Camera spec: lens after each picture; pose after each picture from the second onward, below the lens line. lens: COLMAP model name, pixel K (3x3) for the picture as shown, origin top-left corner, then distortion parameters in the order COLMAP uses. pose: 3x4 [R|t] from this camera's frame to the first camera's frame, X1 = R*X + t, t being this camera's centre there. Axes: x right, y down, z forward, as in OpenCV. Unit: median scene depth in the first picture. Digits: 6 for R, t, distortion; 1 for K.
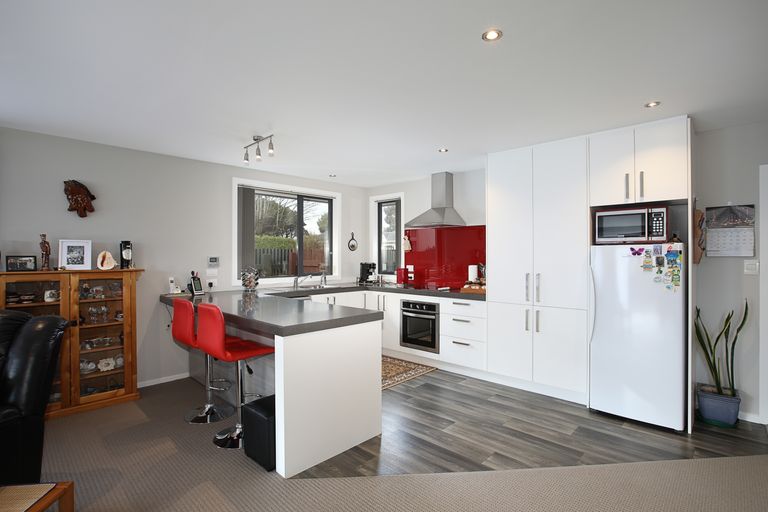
lens RADIAL K [[378.8, 0, 379.2], [0, 378.8, 254.5], [0, 0, 1]] dist [-0.024735, -0.000399]
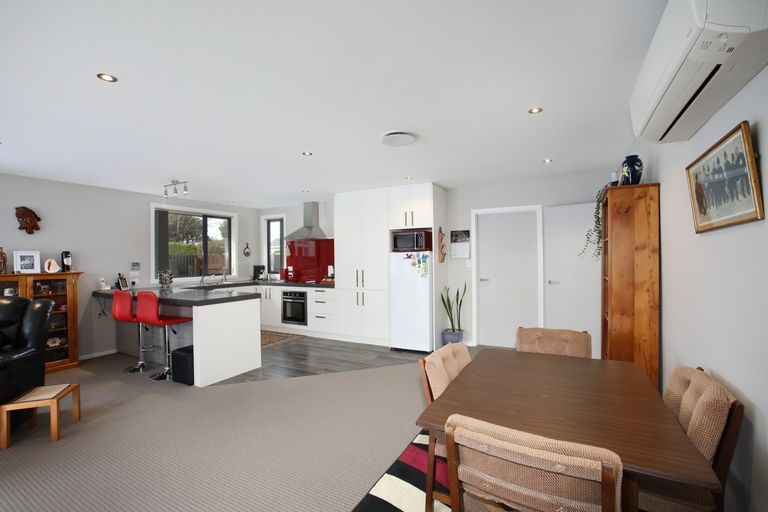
lens RADIAL K [[351.9, 0, 374.3], [0, 351.9, 253.9], [0, 0, 1]] dist [-0.017365, 0.002411]
pose [[0.967865, -0.008065, 0.251341, 0.086284], [0.010889, 0.999892, -0.009848, -0.002655], [-0.251234, 0.012269, 0.967849, -0.511633]]
